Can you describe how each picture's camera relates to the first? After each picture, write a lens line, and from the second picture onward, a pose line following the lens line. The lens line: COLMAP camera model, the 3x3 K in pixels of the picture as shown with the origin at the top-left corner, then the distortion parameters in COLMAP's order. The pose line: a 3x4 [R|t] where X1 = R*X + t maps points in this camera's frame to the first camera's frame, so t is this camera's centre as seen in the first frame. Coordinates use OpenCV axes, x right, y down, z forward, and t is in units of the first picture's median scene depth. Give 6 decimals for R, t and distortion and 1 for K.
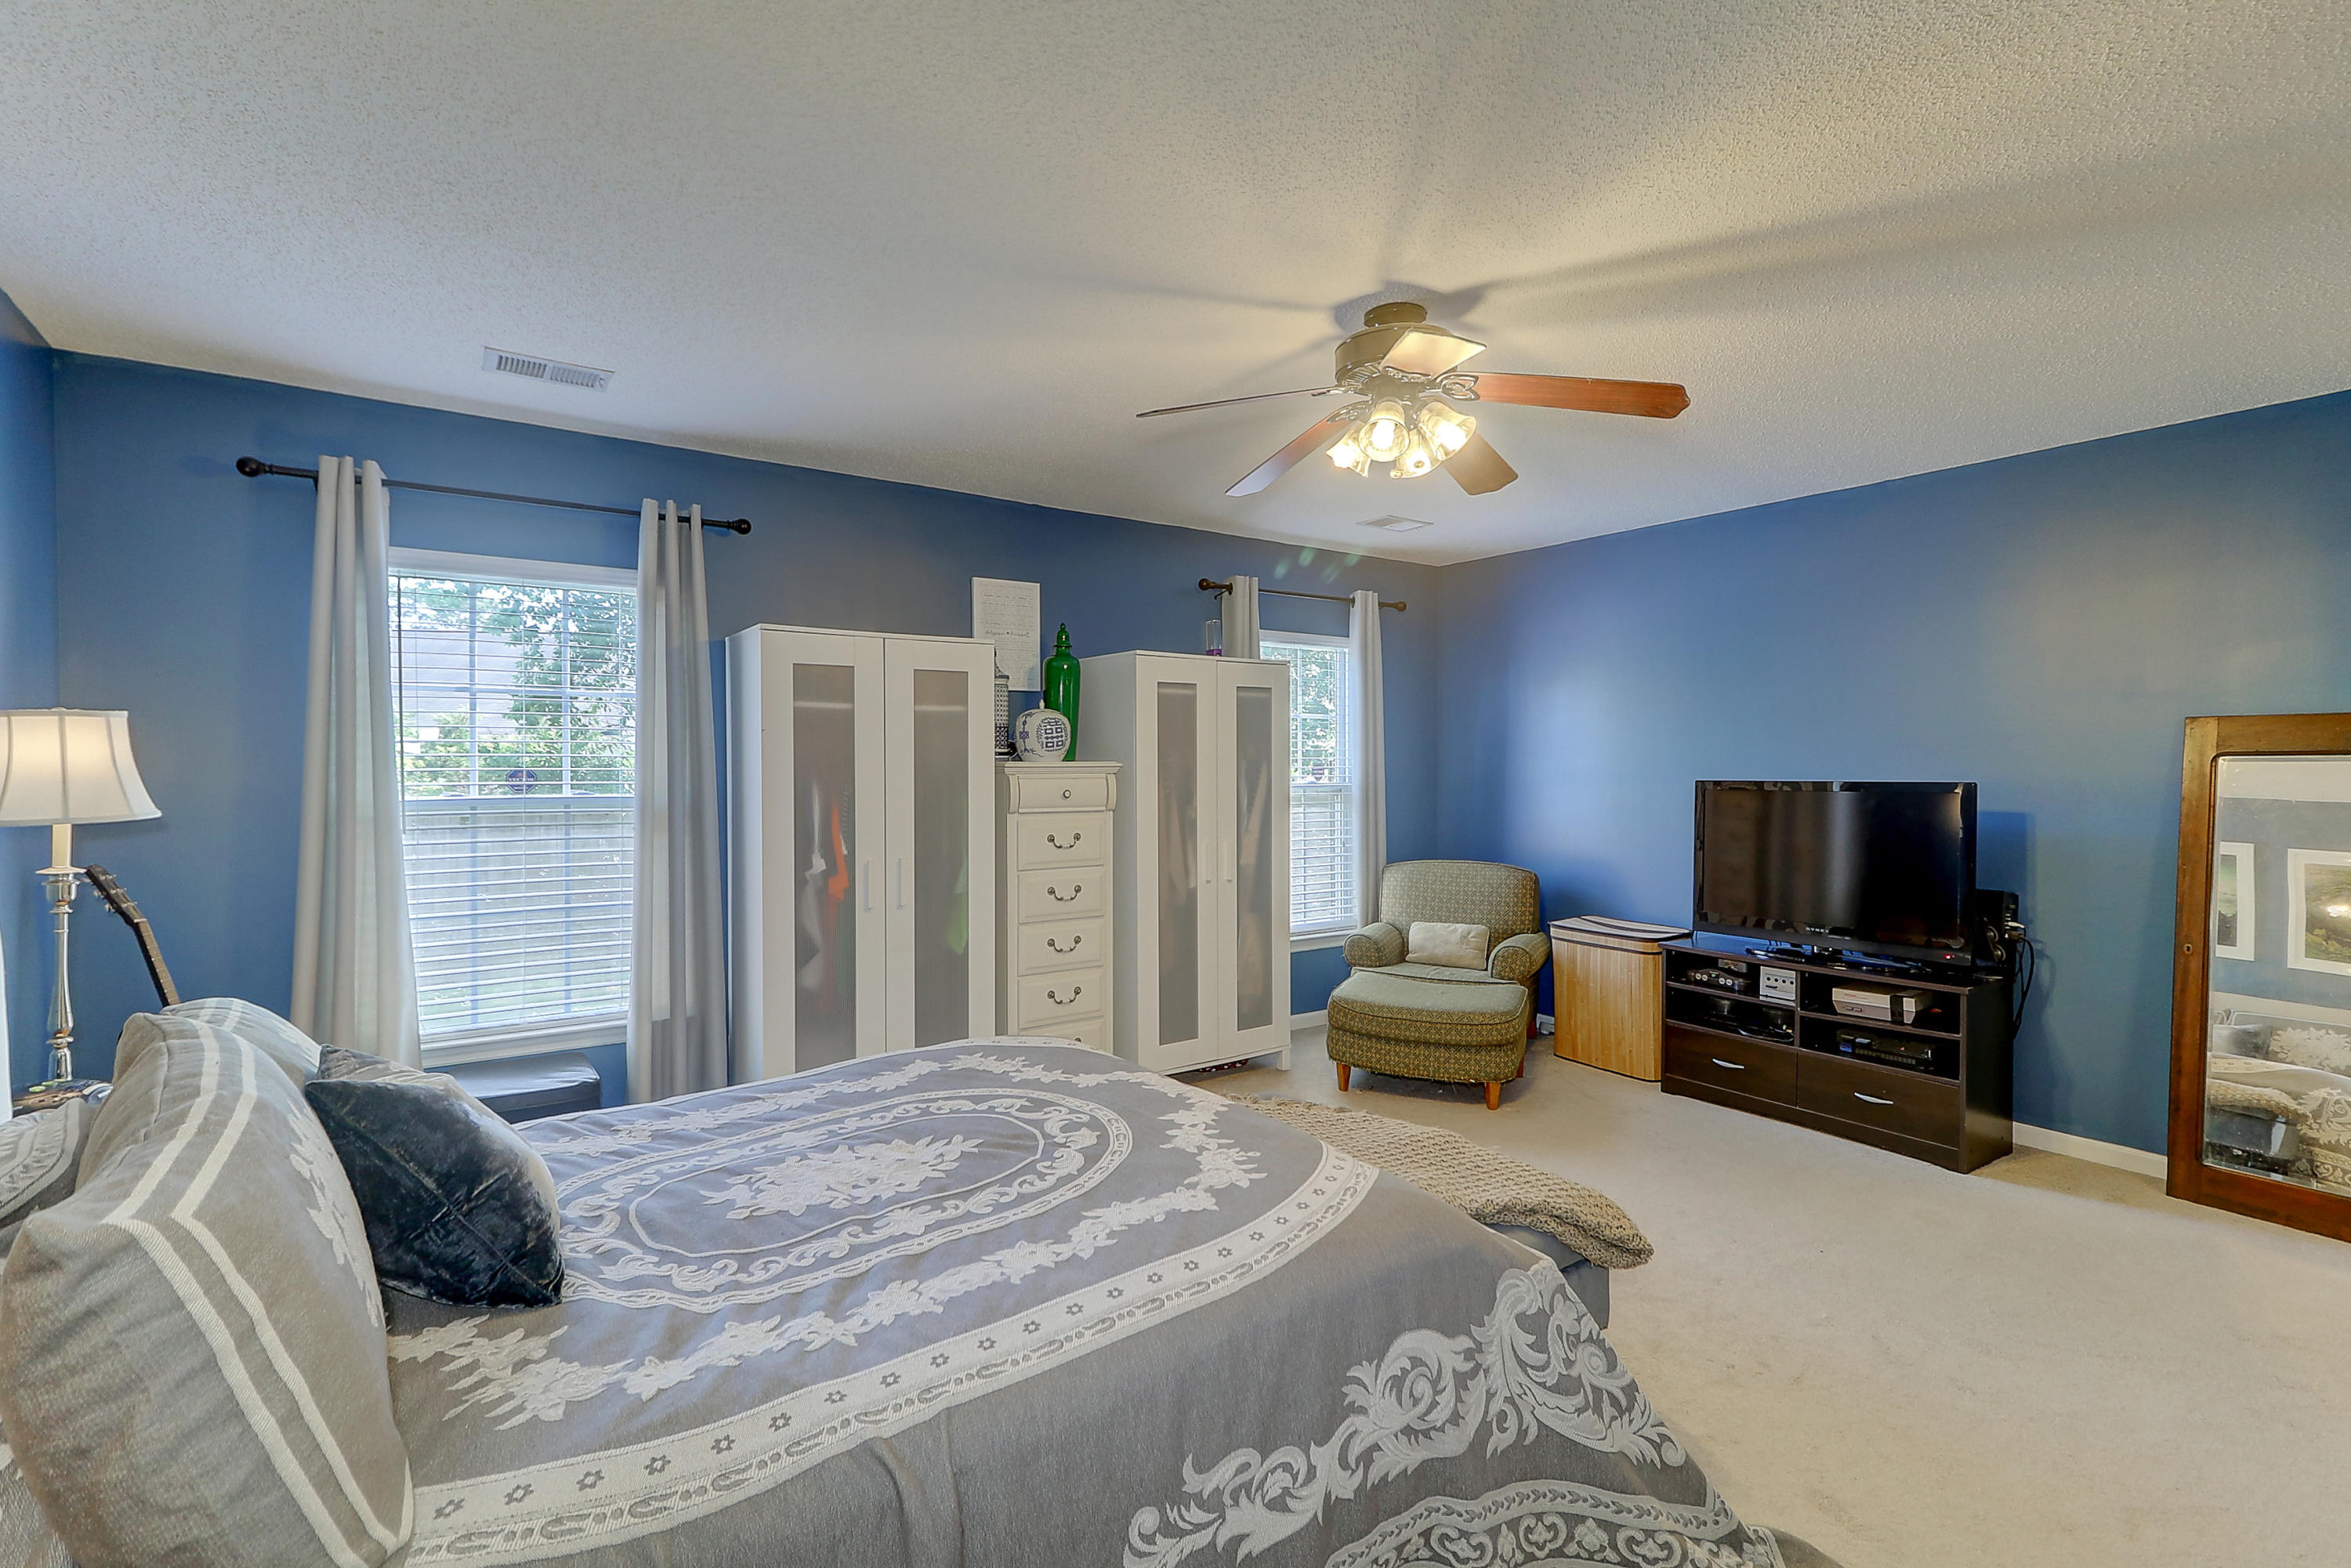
lens RADIAL K [[1059.7, 0, 1175.5], [0, 1059.7, 784.0], [0, 0, 1]] dist [0.025518, -0.000087]
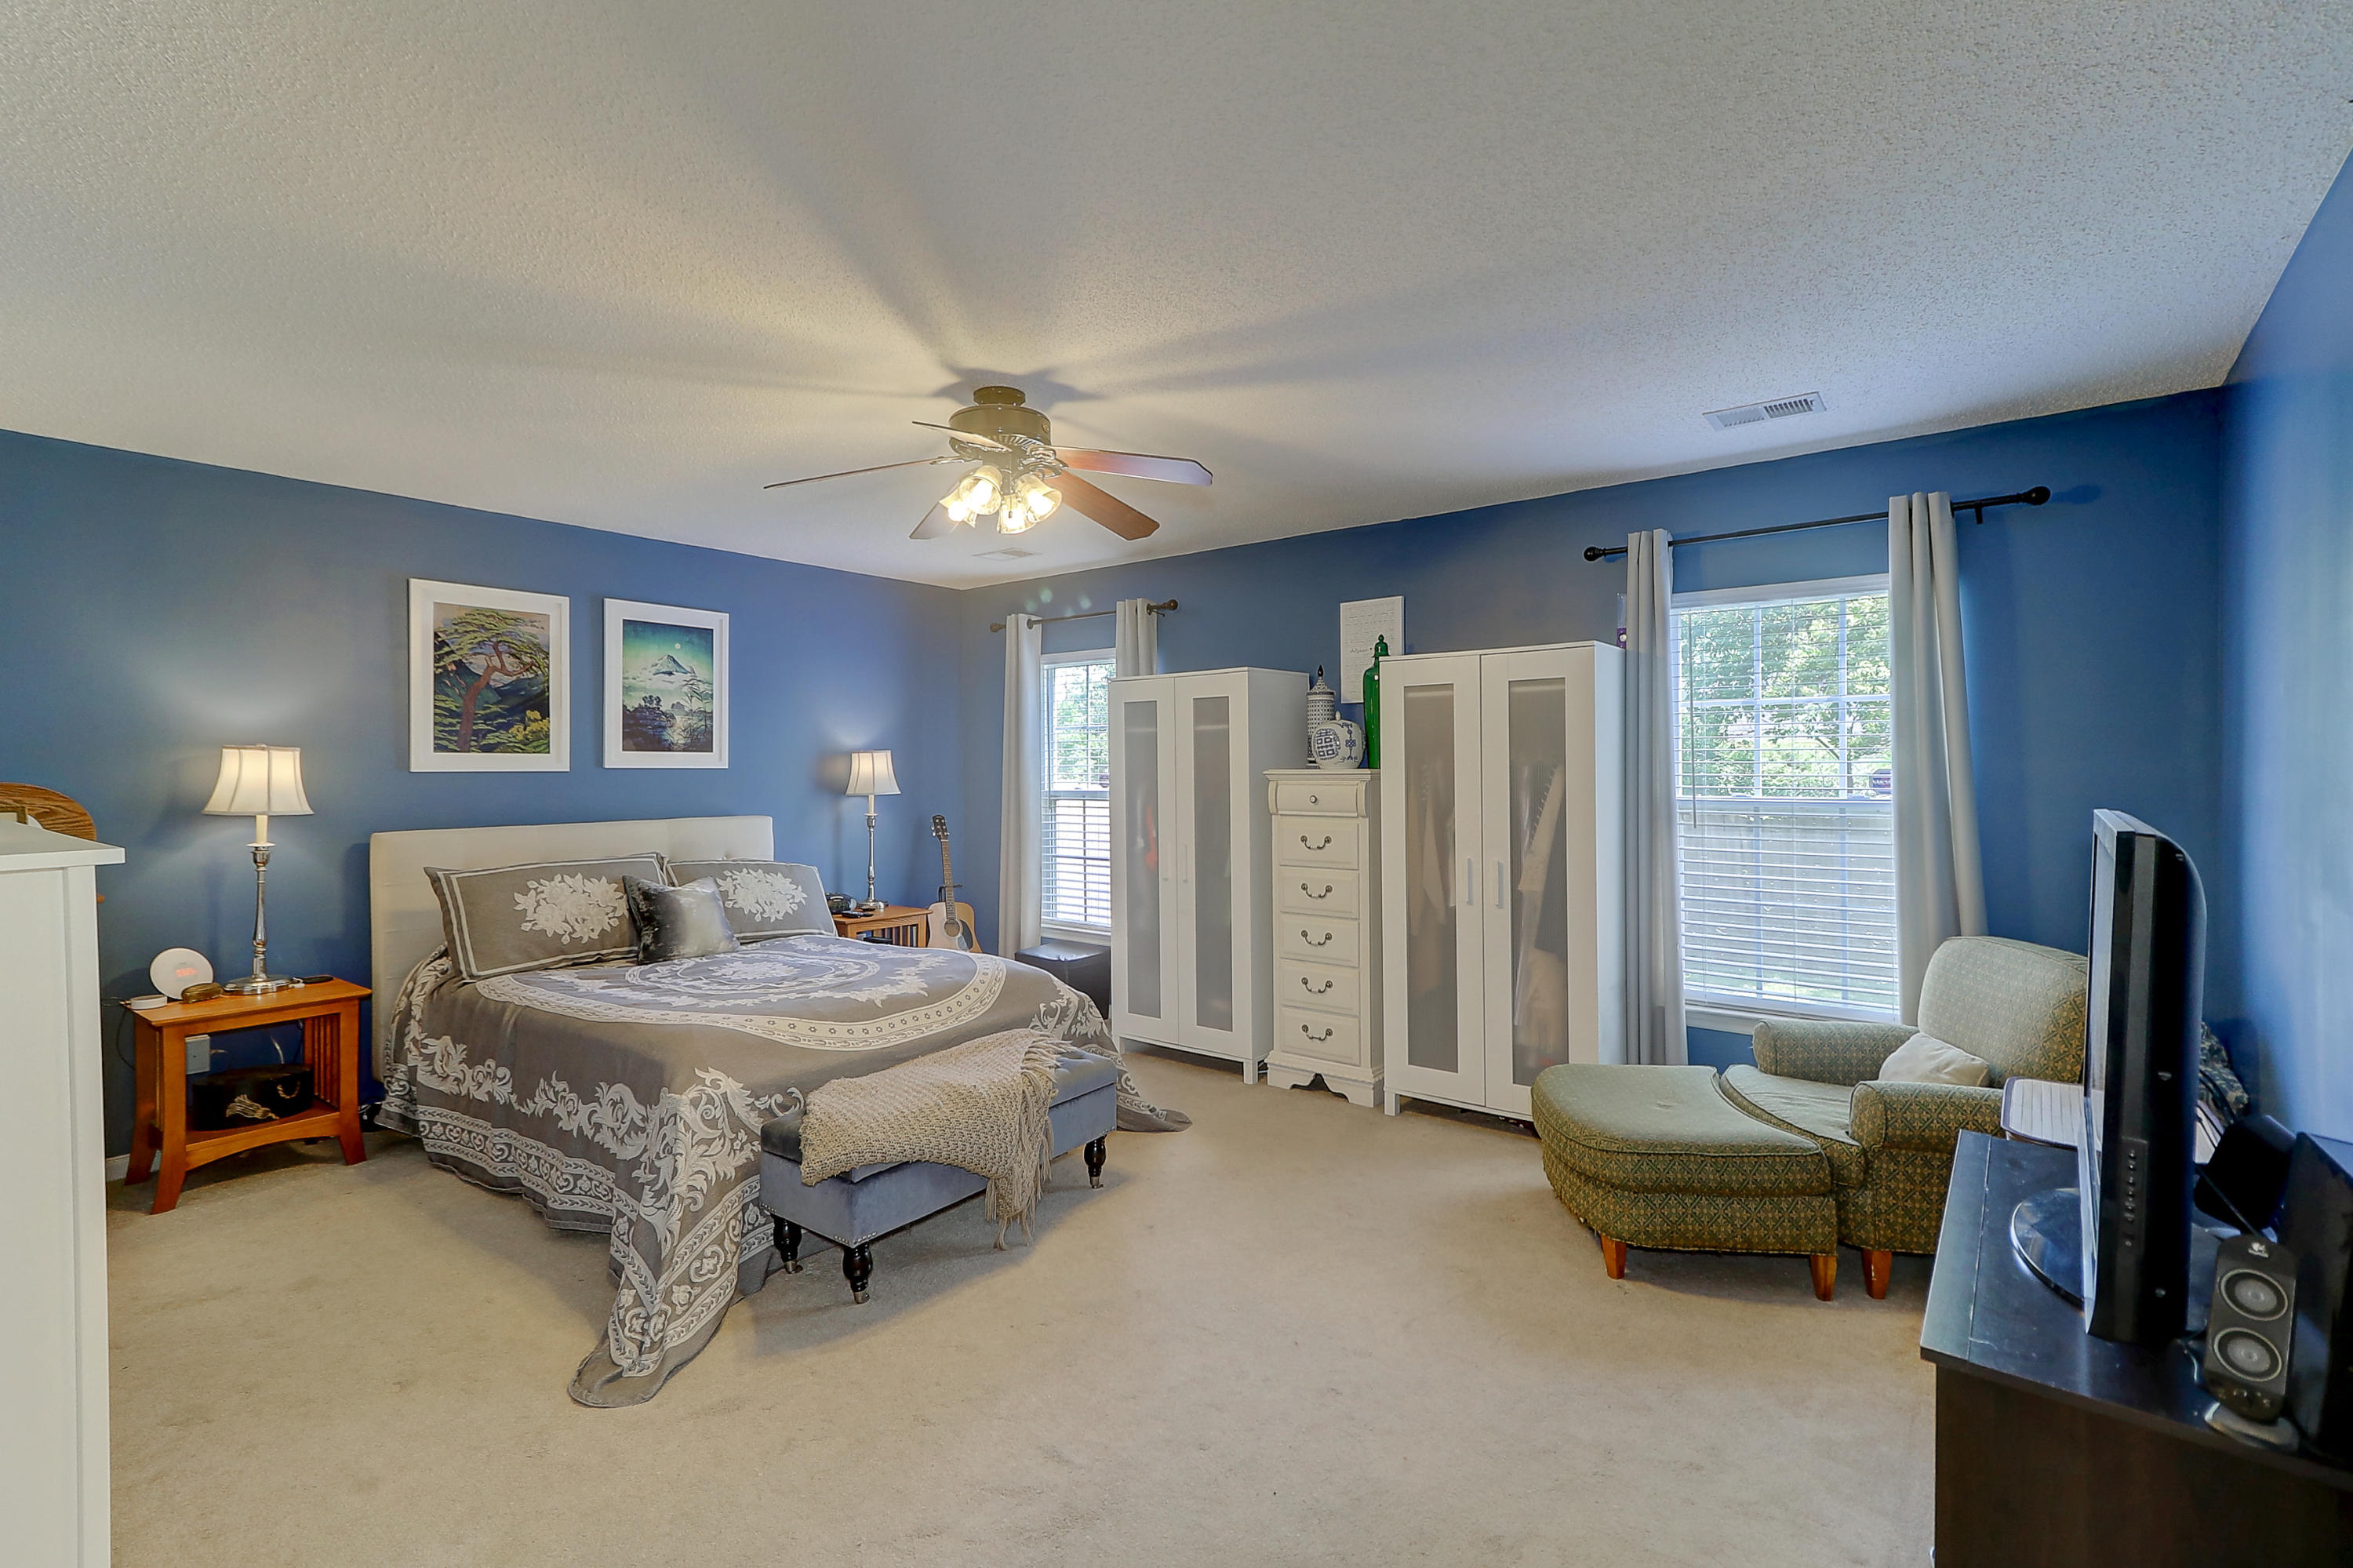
lens RADIAL K [[1062.4, 0, 1152.7], [0, 1062.4, 771.4], [0, 0, 1]] dist [0.010297, -0.000287]
pose [[0.272929, -0.007496, -0.962005, 0.882453], [-0.022600, 0.999644, -0.014201, 0.000308], [0.961769, 0.025617, 0.272662, 0.531328]]
